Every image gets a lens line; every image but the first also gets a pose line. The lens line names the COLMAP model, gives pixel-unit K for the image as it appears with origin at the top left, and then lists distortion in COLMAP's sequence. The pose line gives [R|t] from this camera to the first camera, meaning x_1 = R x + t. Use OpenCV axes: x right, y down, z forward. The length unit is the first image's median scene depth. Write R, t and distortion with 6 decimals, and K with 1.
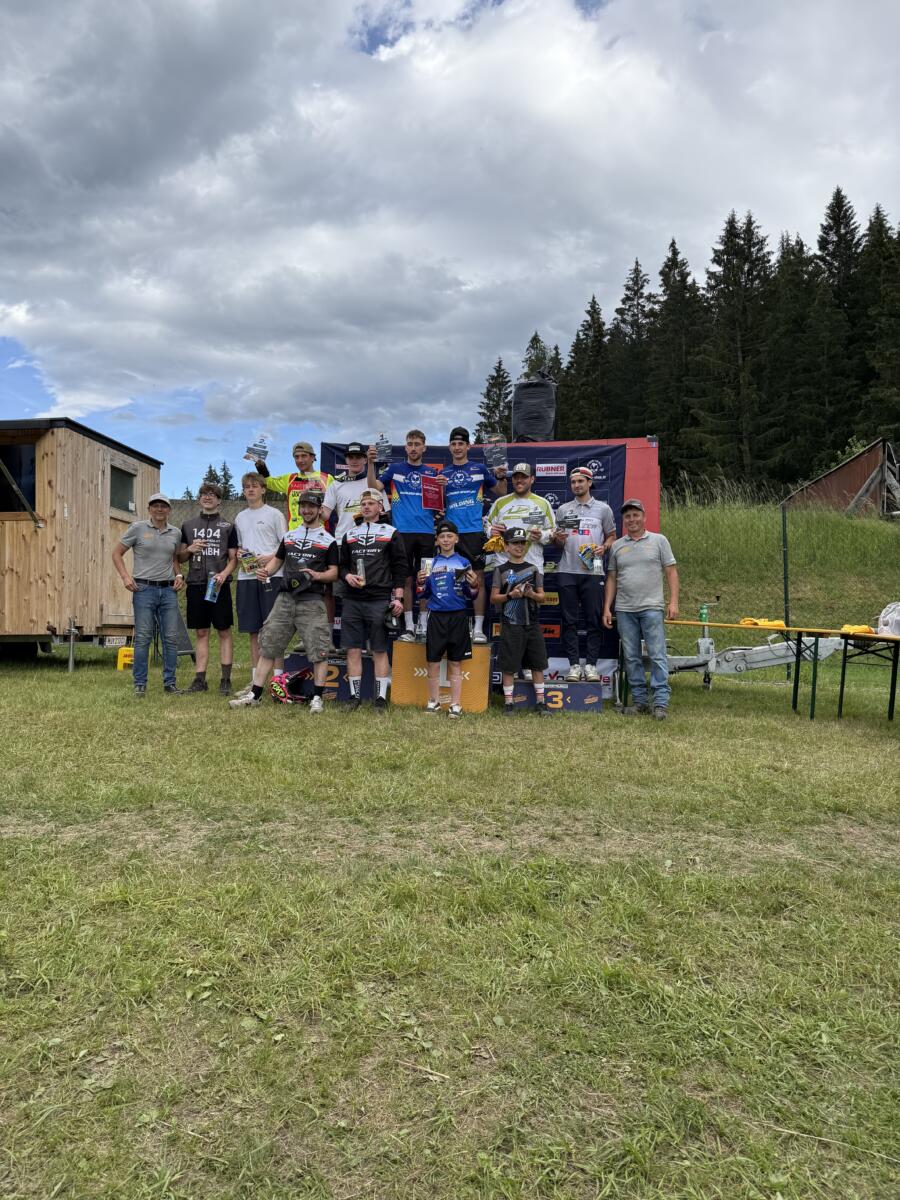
lens RADIAL K [[806.5, 0, 450.2], [0, 806.5, 605.3], [0, 0, 1]] dist [0.034473, -0.038754]
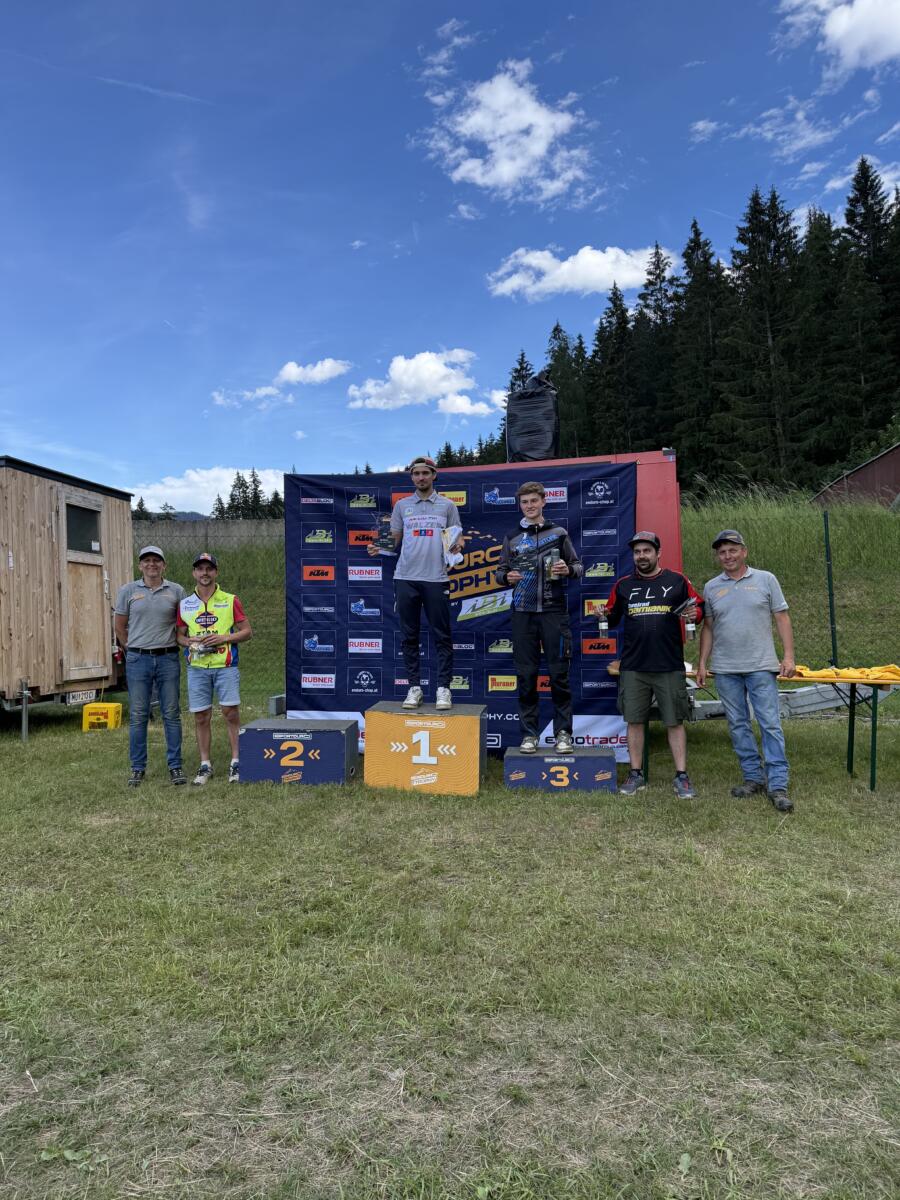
lens RADIAL K [[806.5, 0, 453.2], [0, 806.5, 605.1], [0, 0, 1]] dist [0.034473, -0.038754]
pose [[0.998499, -0.038715, -0.038742, 0.045440], [0.038946, 0.999228, 0.005227, -0.052161], [0.038509, -0.006728, 0.999236, 0.123144]]
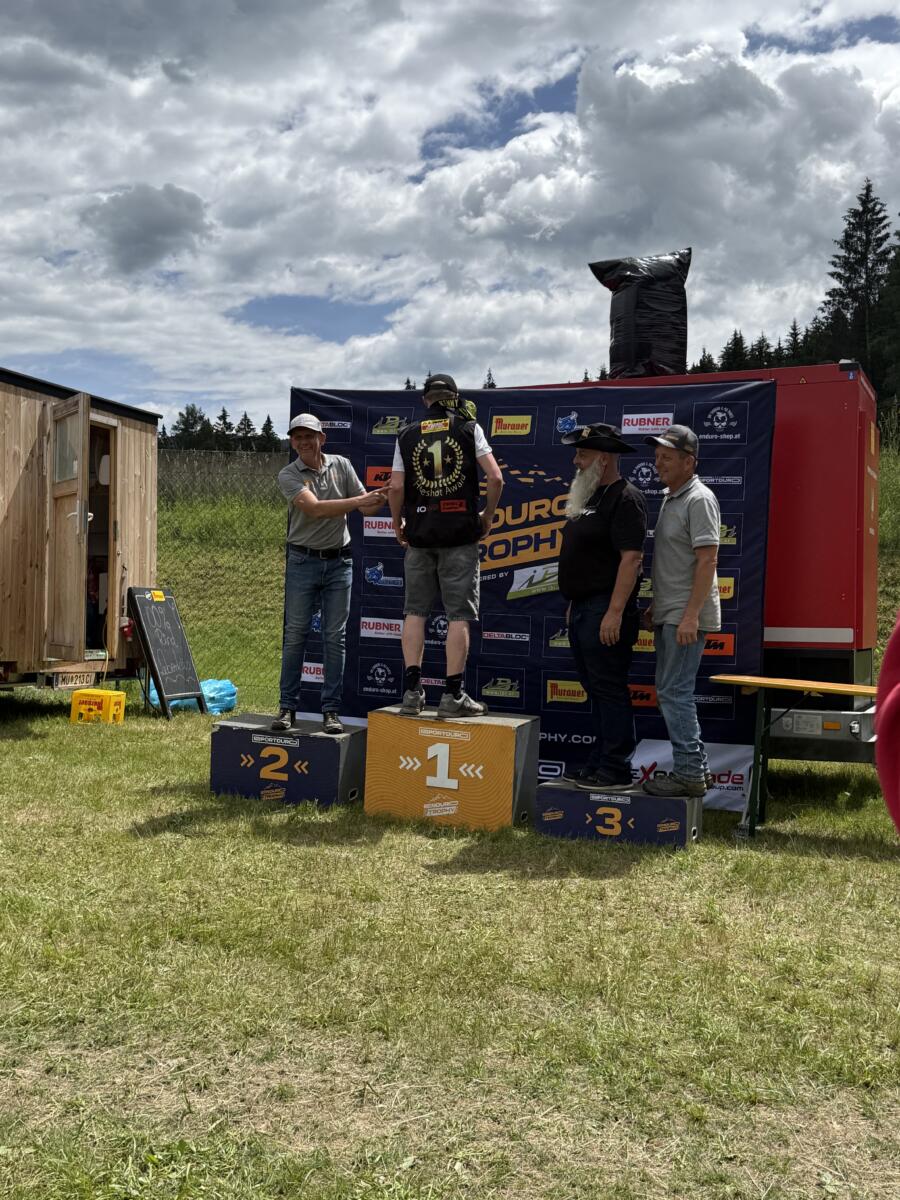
lens RADIAL K [[1254.0, 0, 440.5], [0, 1254.0, 588.8], [0, 0, 1]] dist [0.061041, 0.000000]
pose [[0.962093, 0.005122, -0.272674, 0.199814], [-0.004495, 0.999986, 0.002924, -0.042264], [0.272685, -0.001587, 0.962102, 0.058259]]
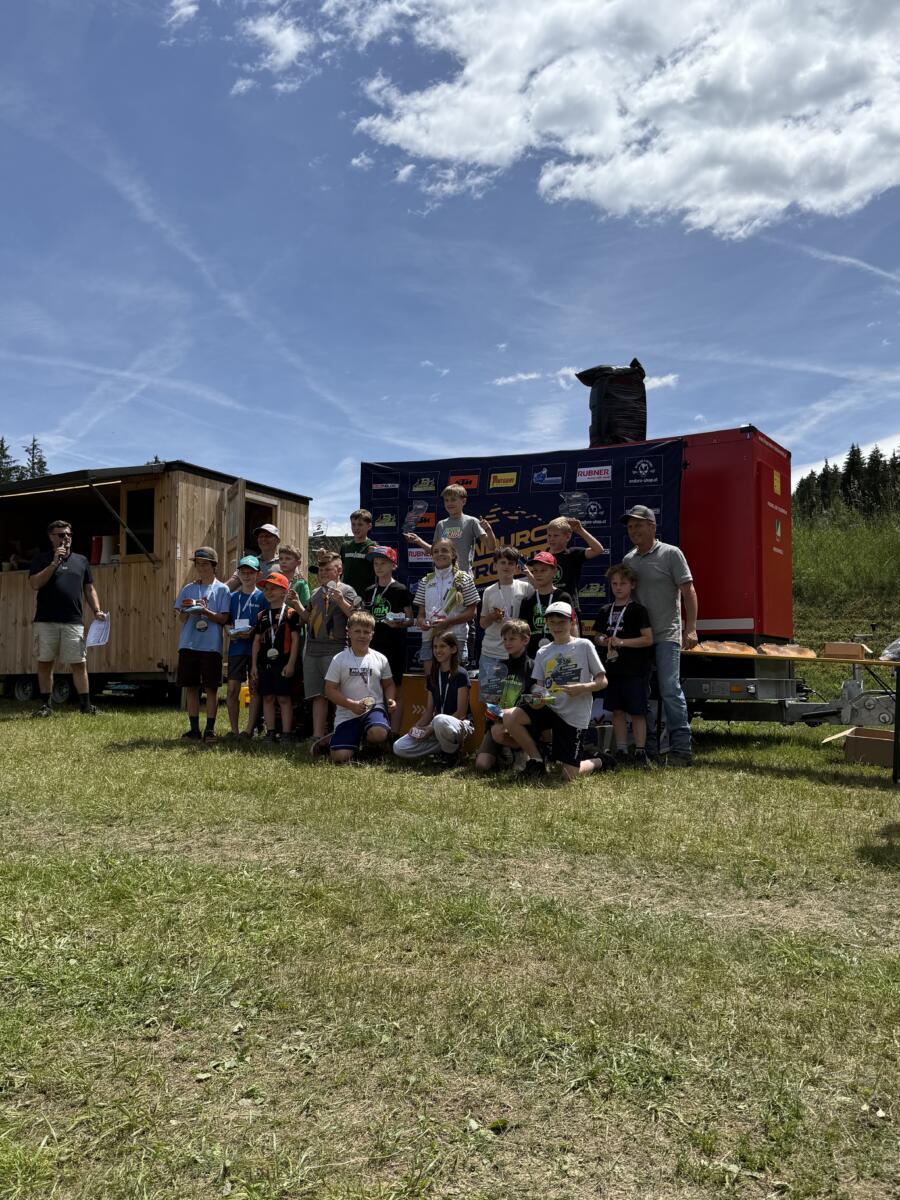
lens RADIAL K [[996.5, 0, 455.7], [0, 996.5, 606.1], [0, 0, 1]] dist [0.084101, -0.007516]
pose [[0.907865, -0.024497, -0.418546, 0.368039], [0.002578, 0.998599, -0.052854, 0.020258], [0.419255, 0.046906, 0.906656, 0.002483]]
